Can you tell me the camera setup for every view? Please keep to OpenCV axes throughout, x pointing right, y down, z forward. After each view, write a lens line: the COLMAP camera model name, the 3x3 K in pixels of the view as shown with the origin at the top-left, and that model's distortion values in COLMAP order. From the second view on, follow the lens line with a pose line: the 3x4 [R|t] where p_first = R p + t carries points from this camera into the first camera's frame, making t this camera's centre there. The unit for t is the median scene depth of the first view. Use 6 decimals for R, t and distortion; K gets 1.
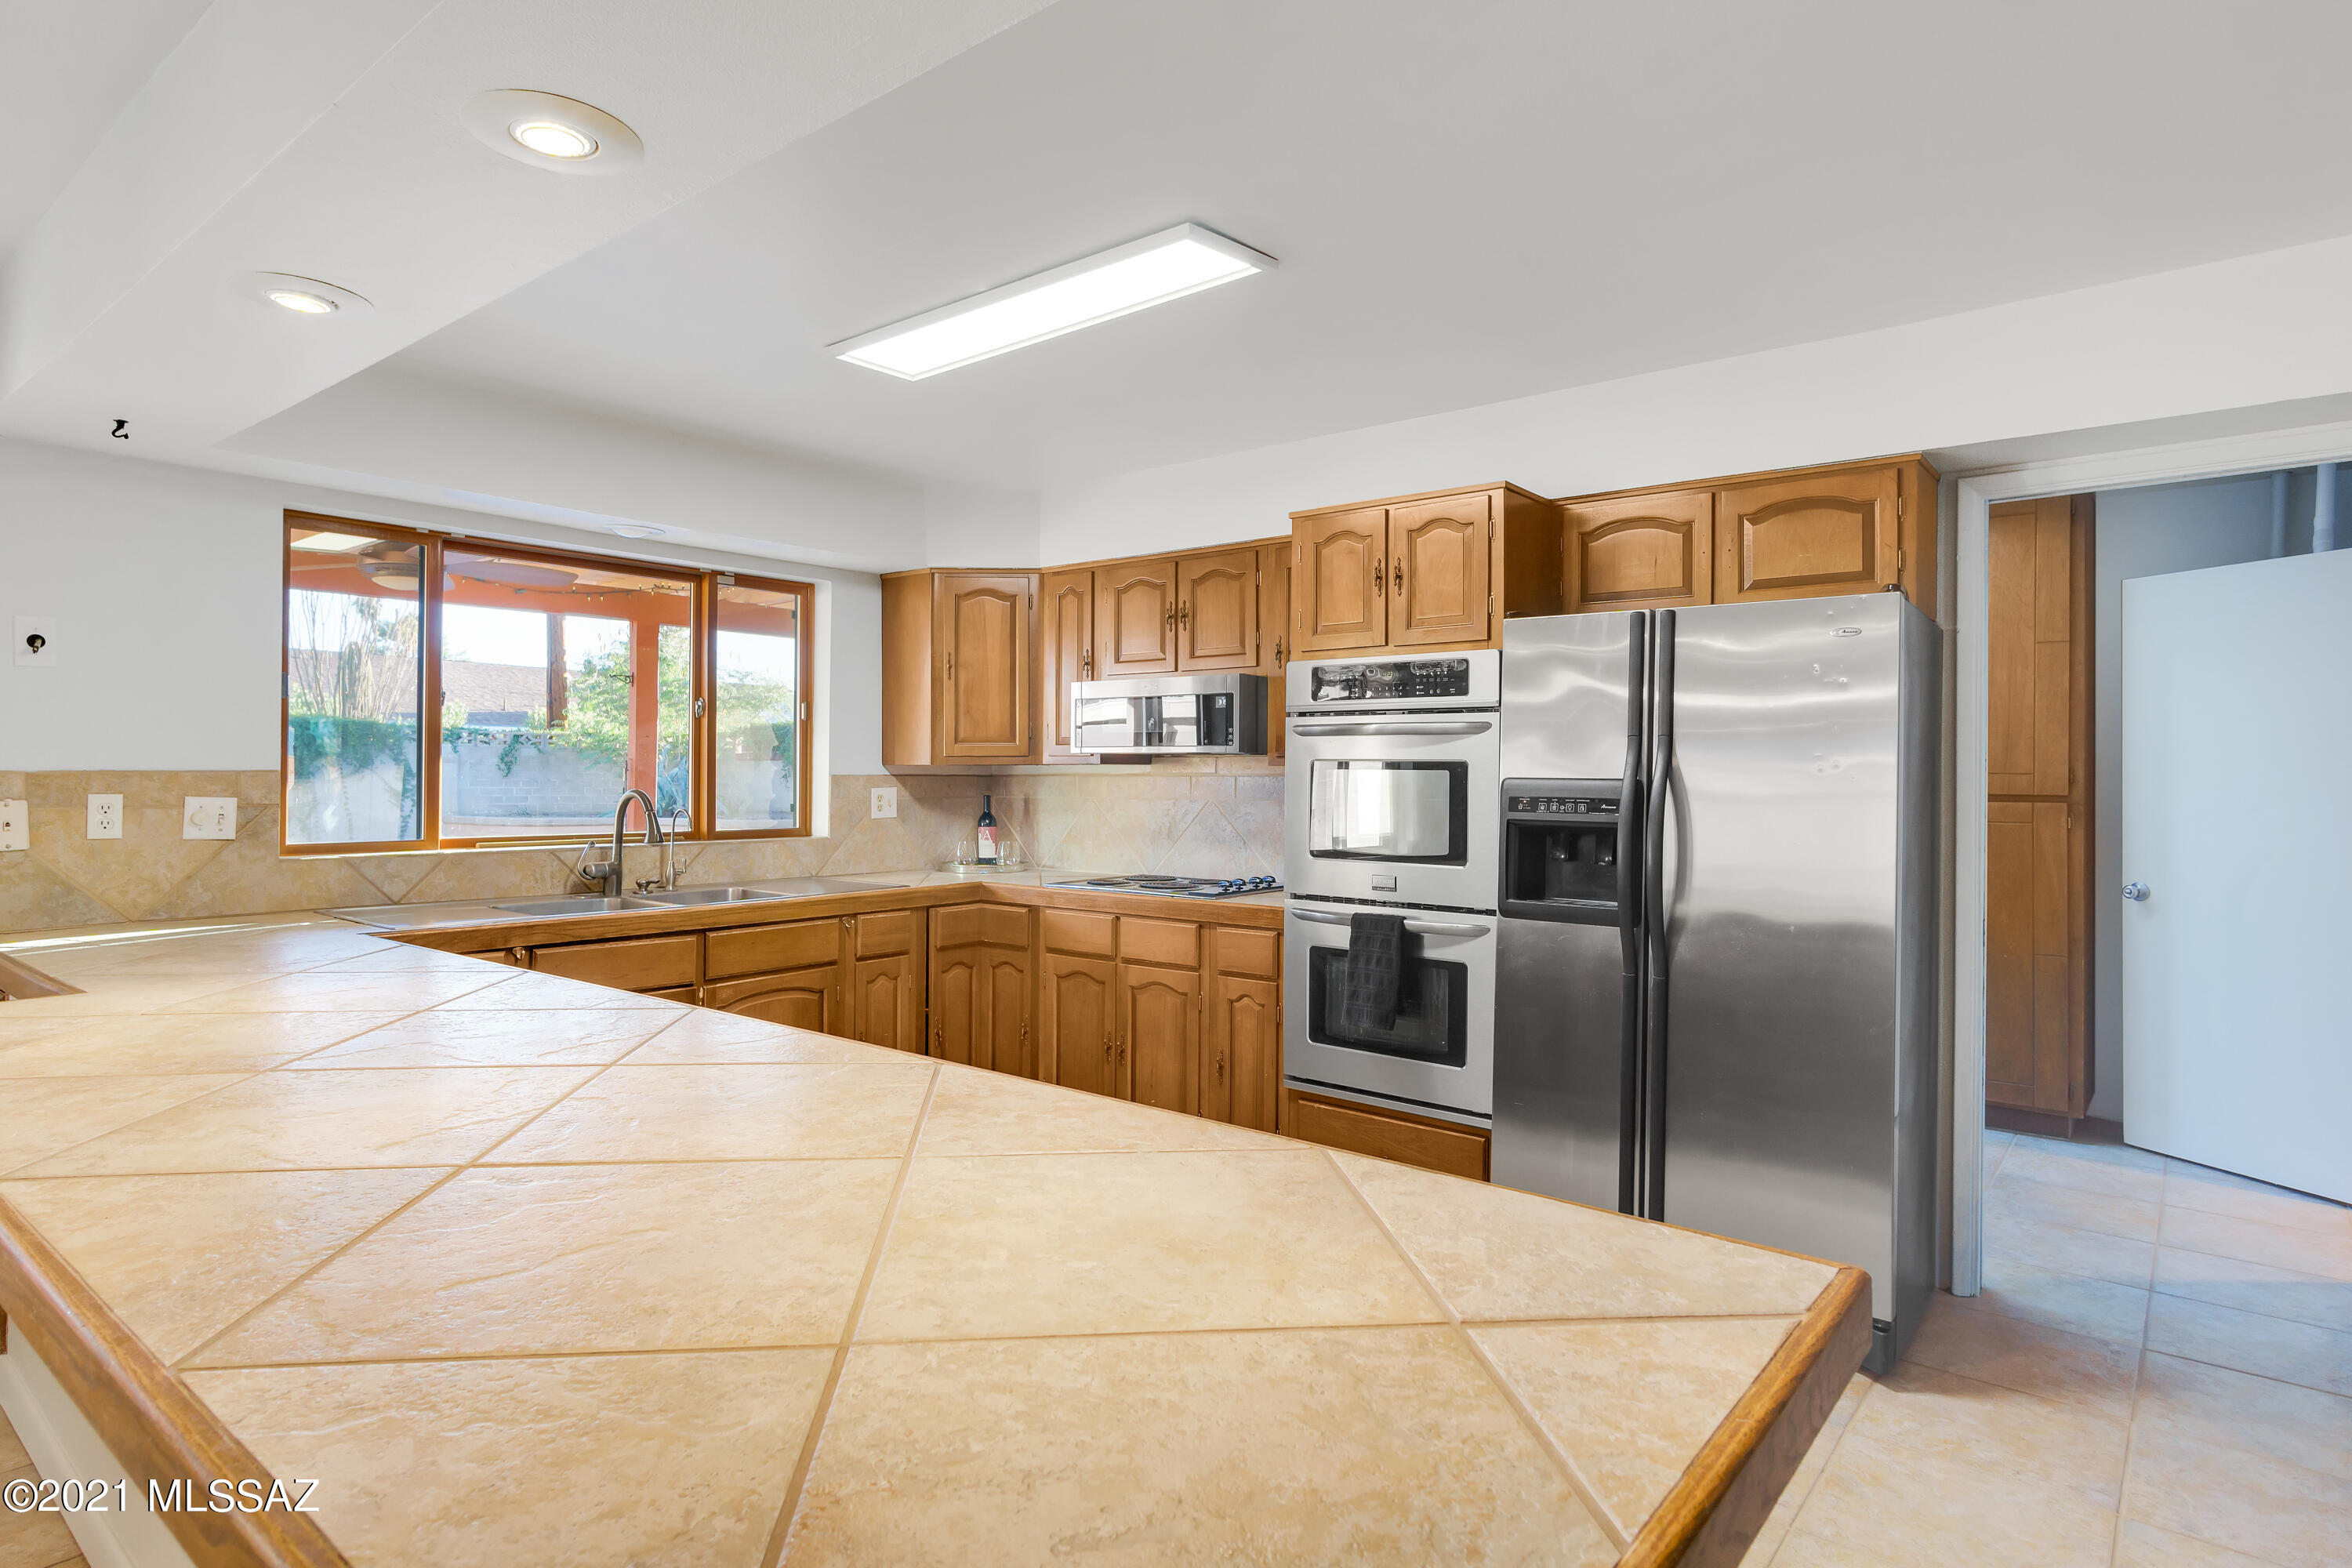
lens RADIAL K [[1270.5, 0, 1176.0], [0, 1270.5, 750.9], [0, 0, 1]] dist [0.000799, 0.000655]
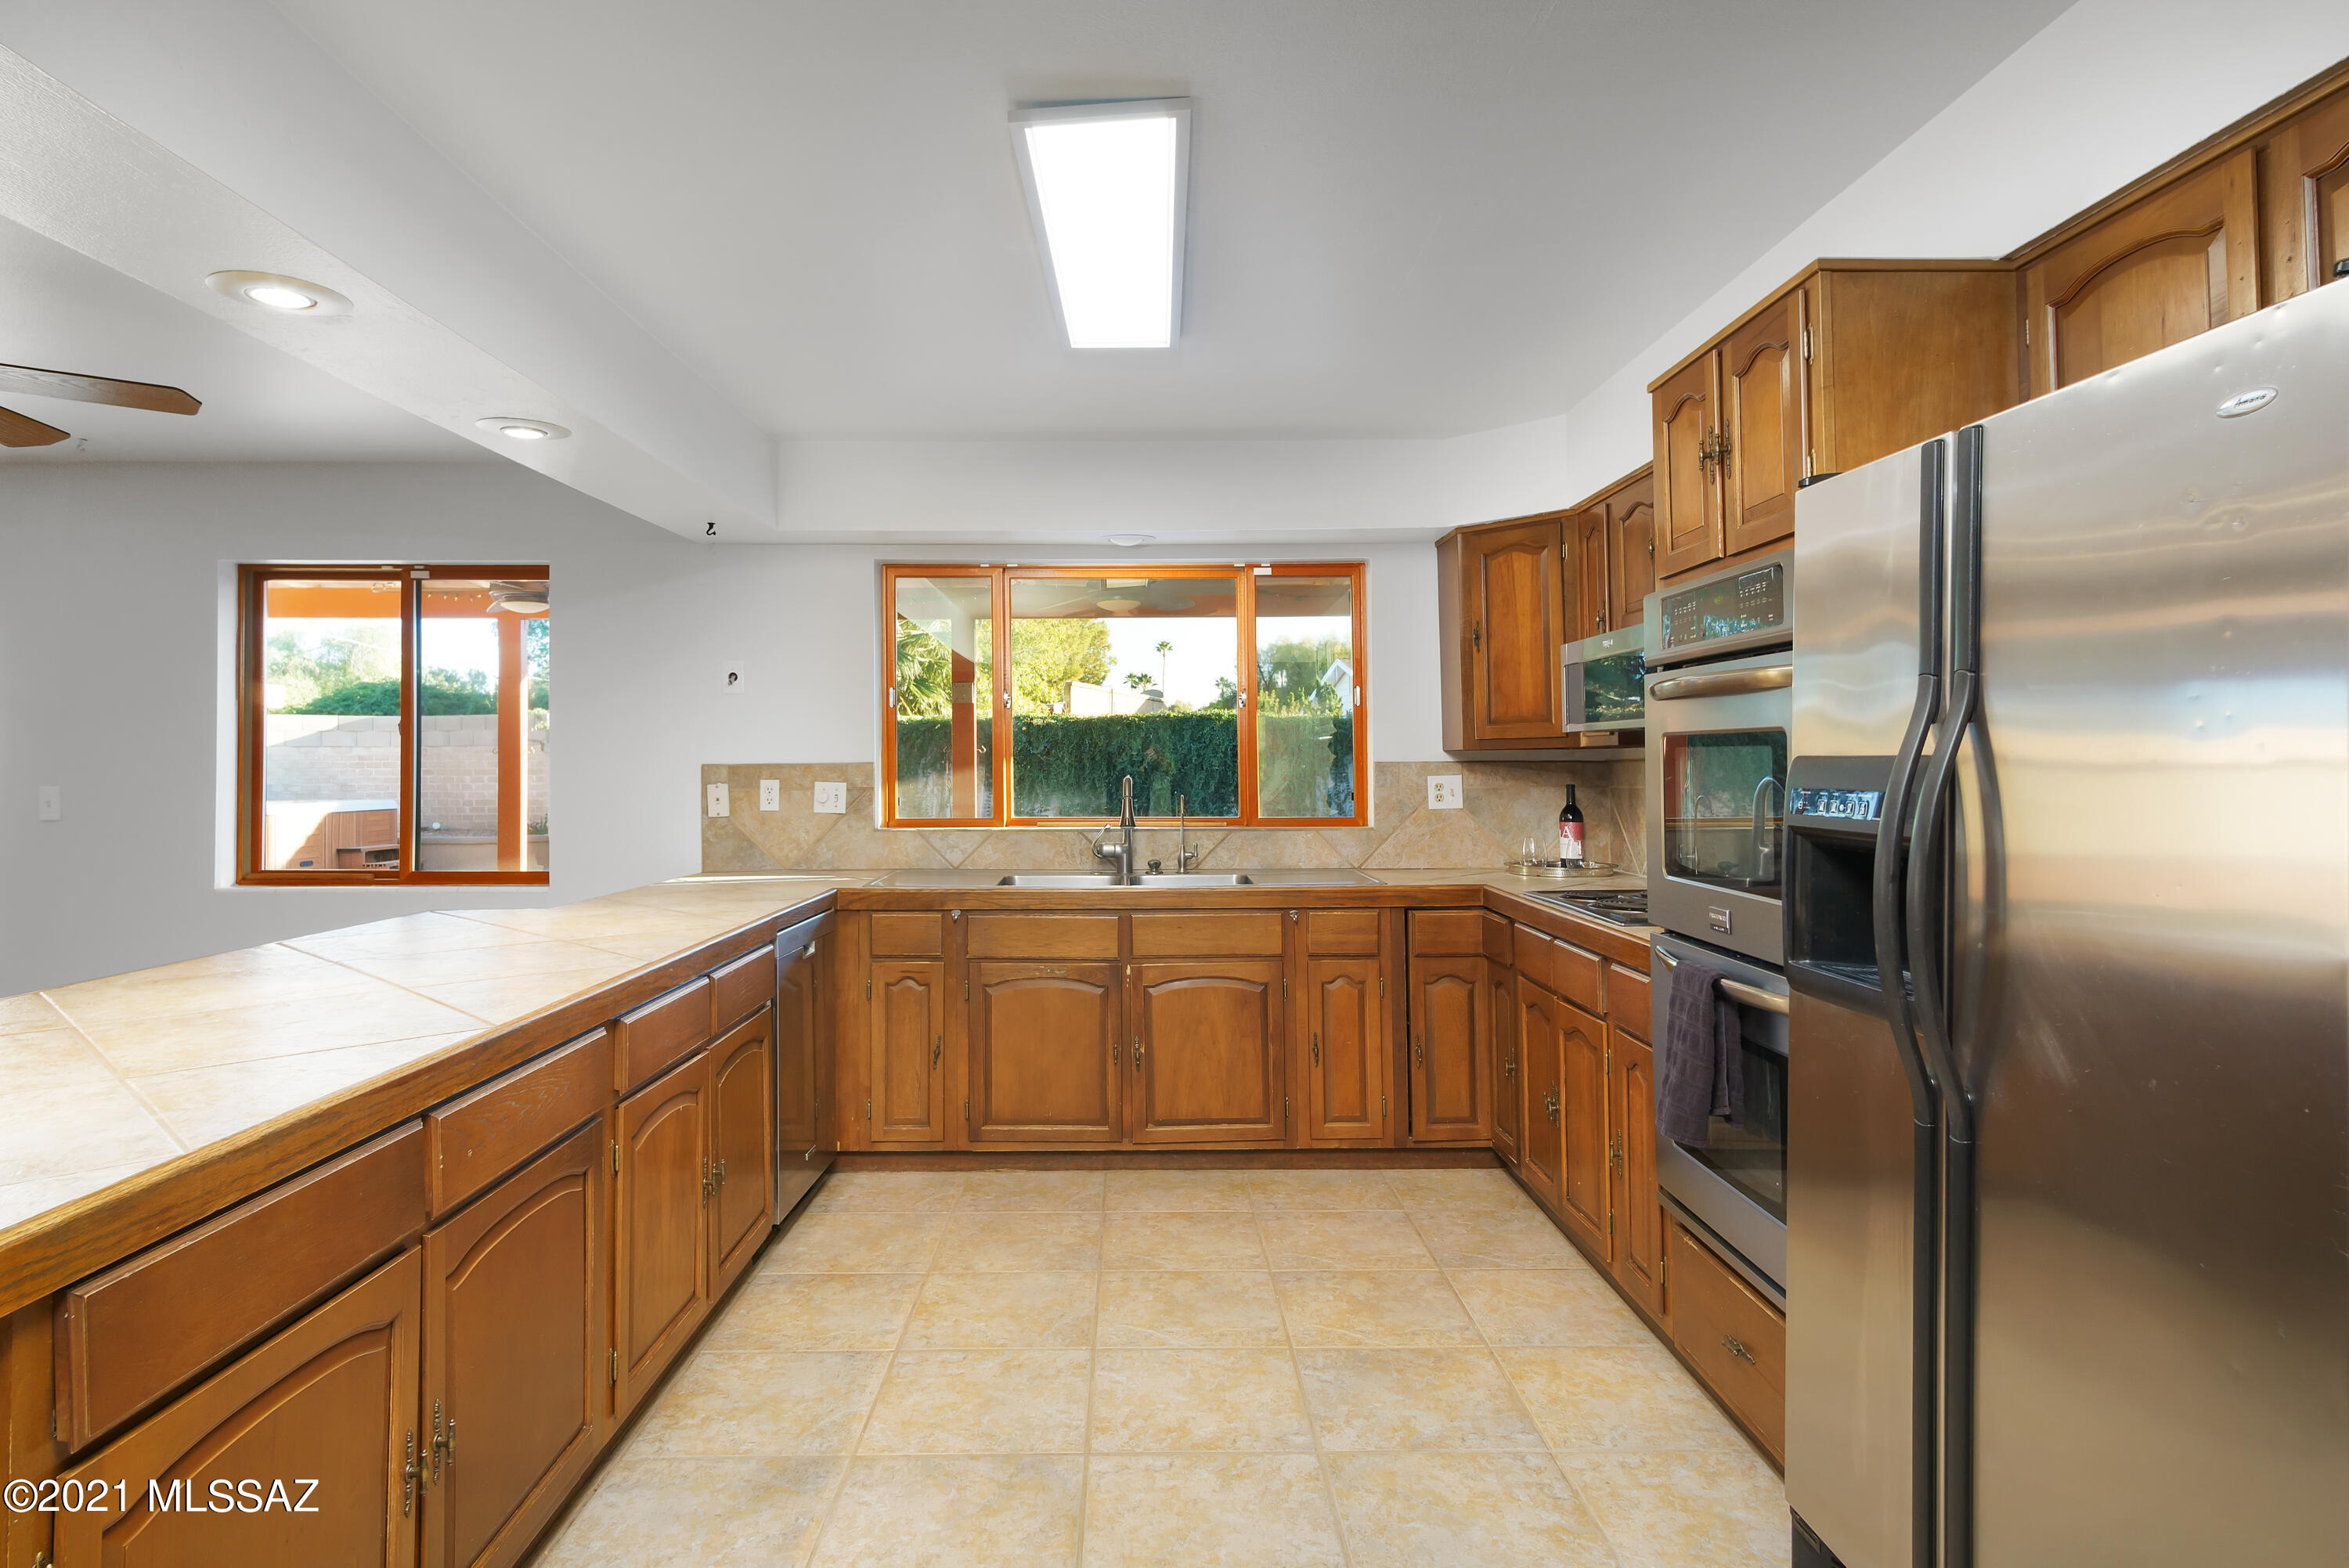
lens RADIAL K [[1309.1, 0, 1139.3], [0, 1309.1, 730.9], [0, 0, 1]] dist [0.002618, 0.000482]
pose [[0.629073, -0.027825, -0.776848, 0.518667], [0.022328, 0.999594, -0.017722, 0.012873], [0.777026, -0.006197, 0.629438, 0.353904]]
